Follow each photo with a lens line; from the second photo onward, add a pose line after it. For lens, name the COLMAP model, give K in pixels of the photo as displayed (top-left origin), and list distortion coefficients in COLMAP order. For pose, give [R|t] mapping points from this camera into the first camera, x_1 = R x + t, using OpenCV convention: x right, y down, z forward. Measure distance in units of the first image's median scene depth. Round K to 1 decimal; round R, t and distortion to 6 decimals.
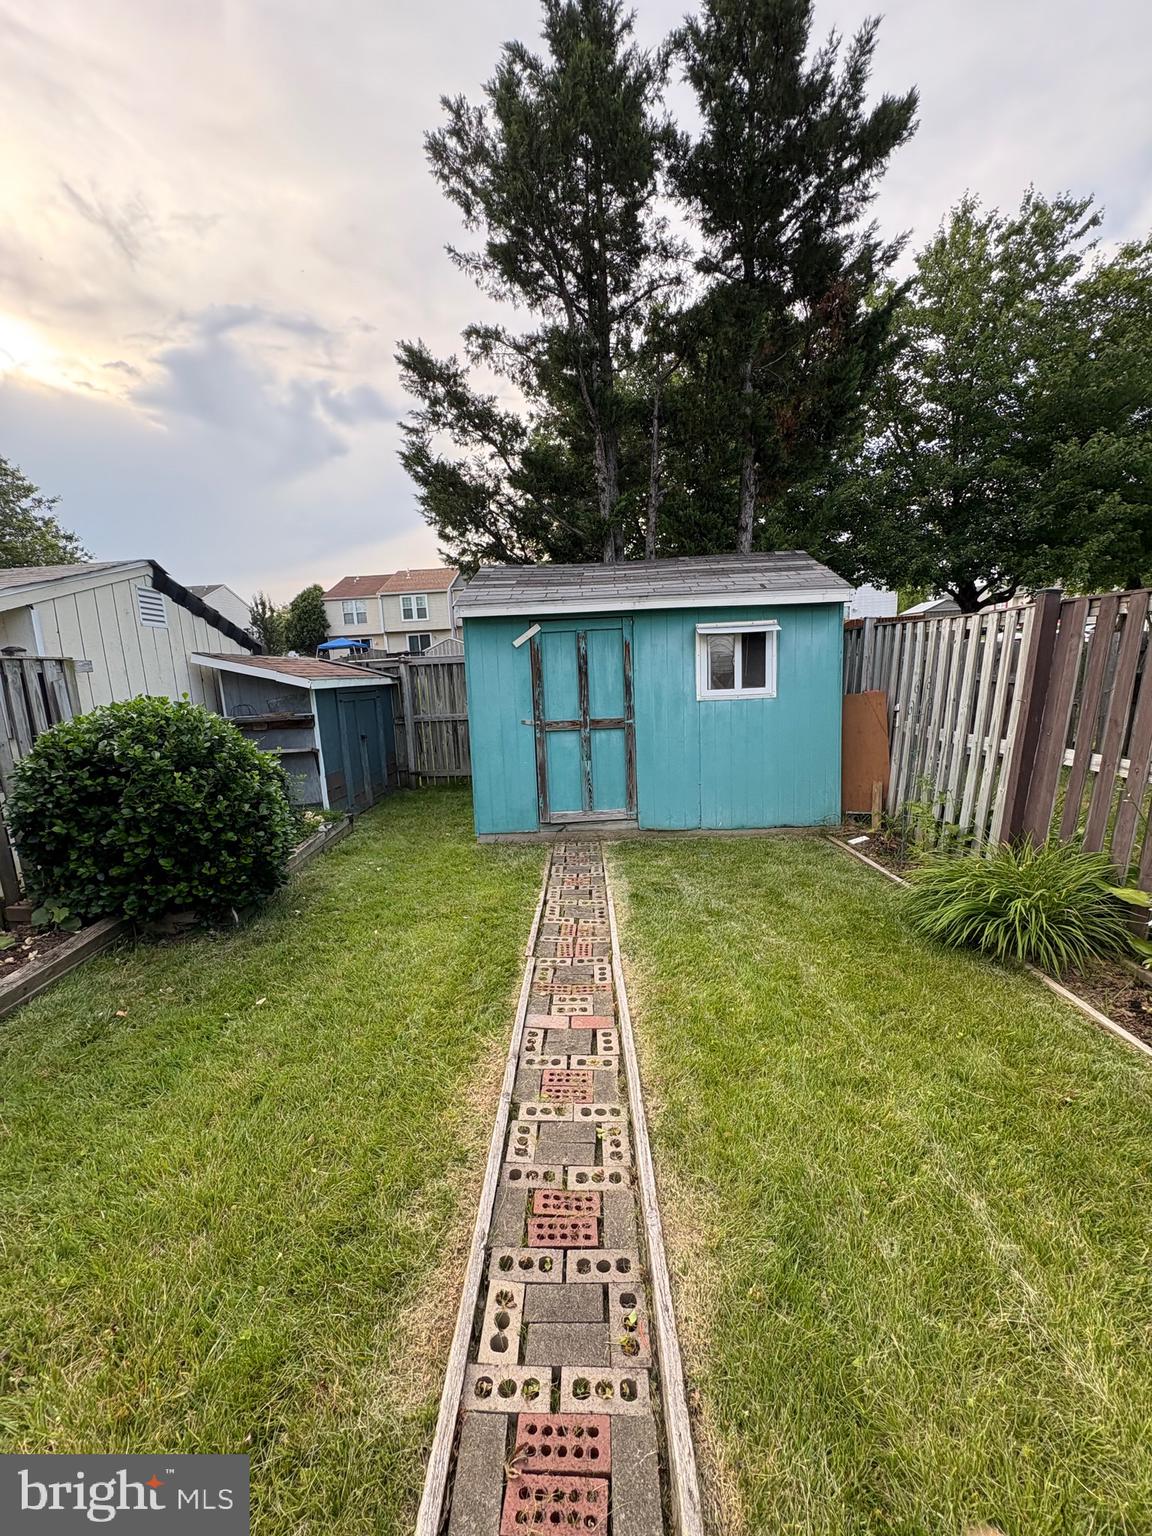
lens RADIAL K [[614.1, 0, 572.3], [0, 614.1, 768.9], [0, 0, 1]] dist [-0.001406, 0.000706]
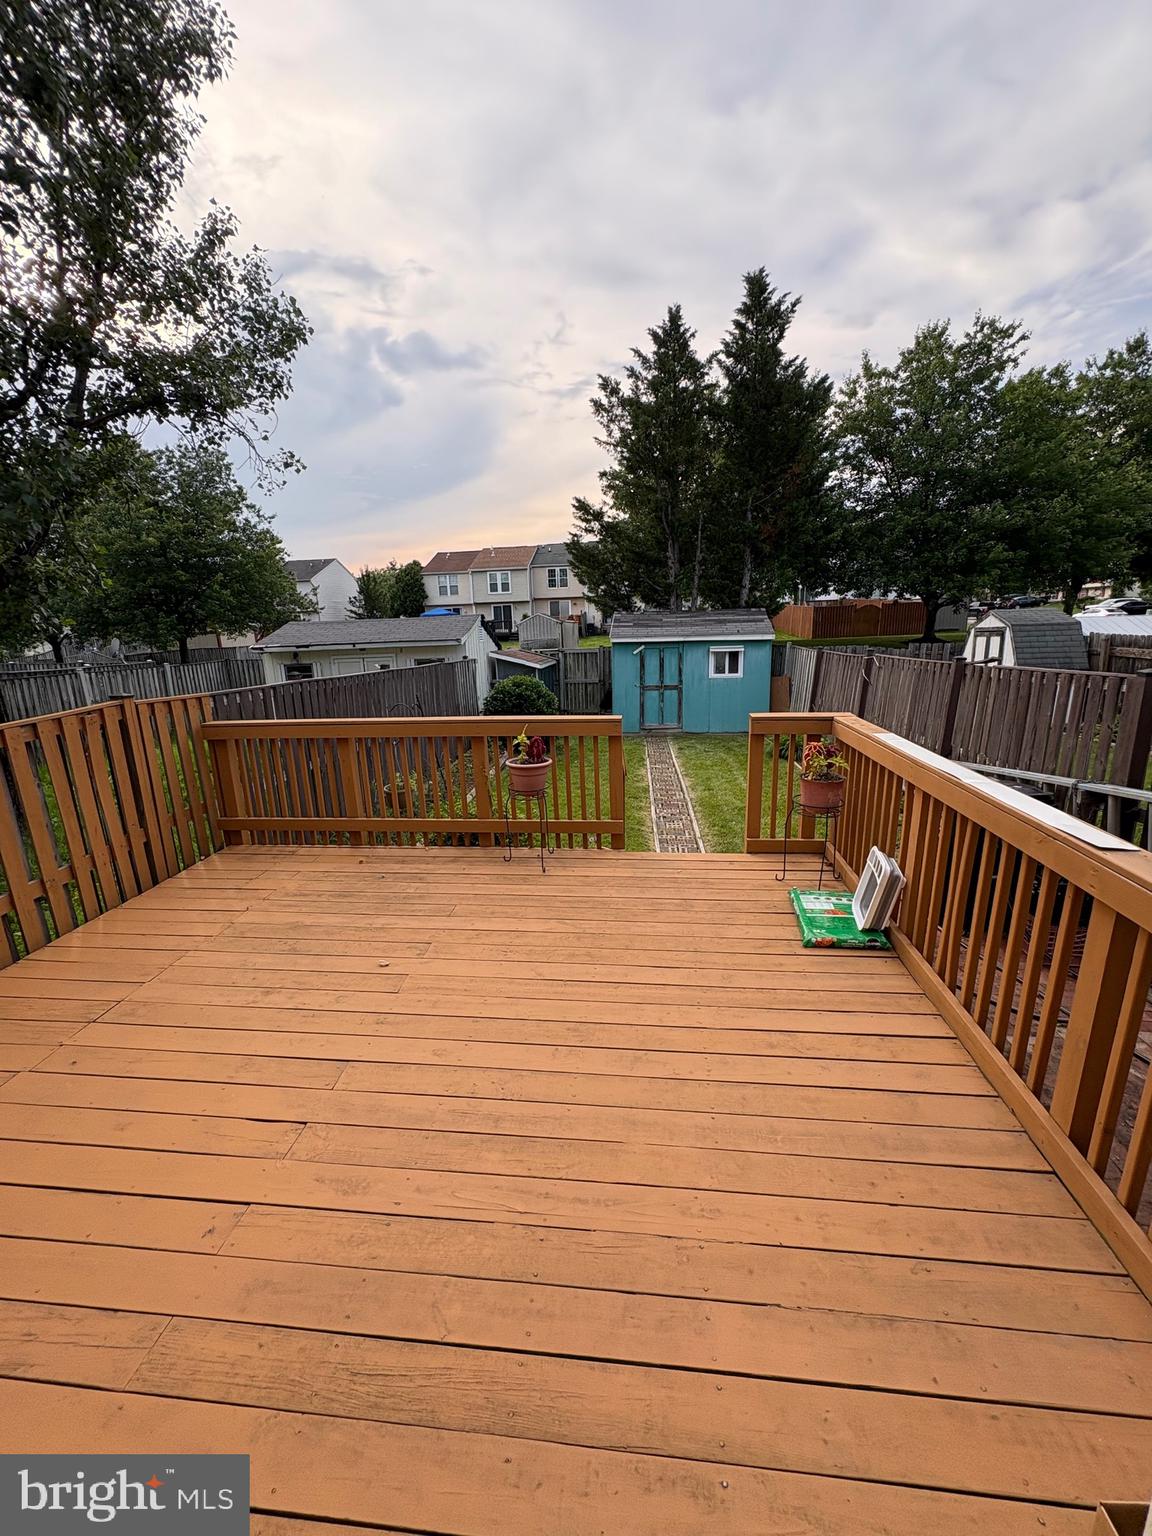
lens RADIAL K [[614.1, 0, 572.4], [0, 614.1, 774.1], [0, 0, 1]] dist [-0.001406, 0.000706]
pose [[0.996871, 0.032735, -0.071949, -0.019304], [-0.027282, 0.996773, 0.075499, 0.012800], [0.074188, -0.073299, 0.994547, -0.194845]]
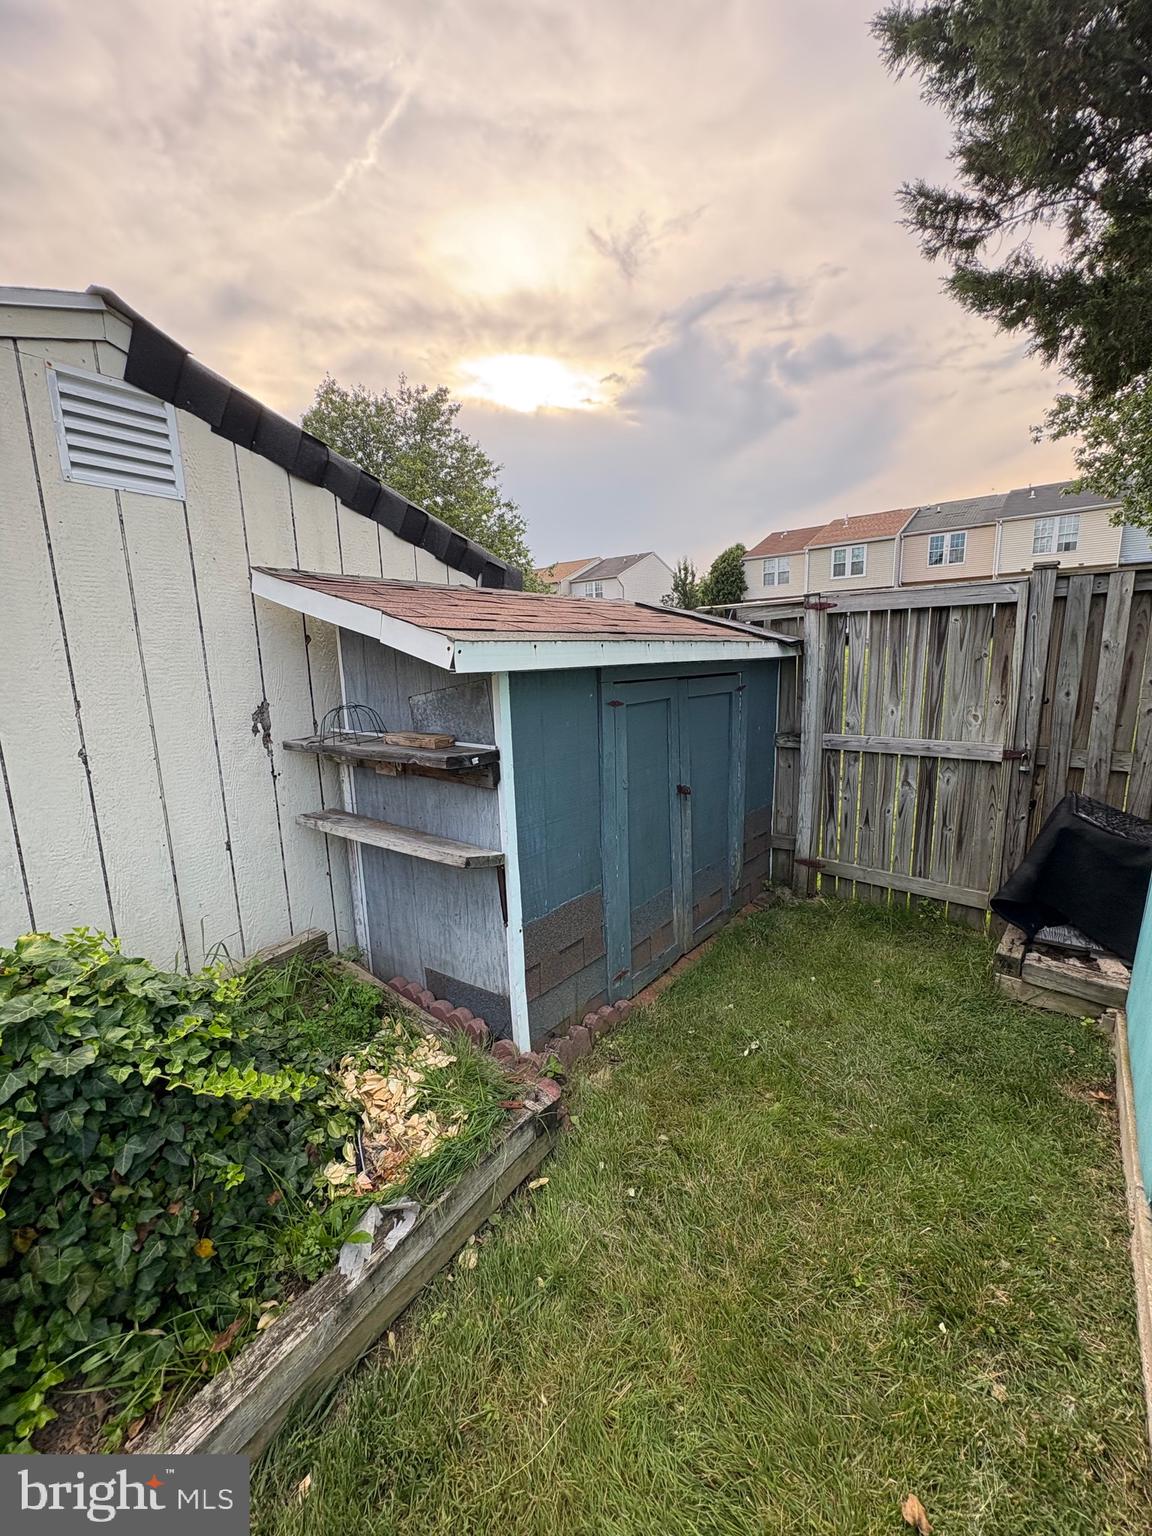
lens RADIAL K [[614.1, 0, 570.9], [0, 614.1, 764.1], [0, 0, 1]] dist [-0.001406, 0.000706]
pose [[0.795070, 0.132380, -0.591895, -0.030013], [-0.107541, 0.991197, 0.077229, -0.016837], [0.596907, 0.002250, 0.802307, 0.116524]]
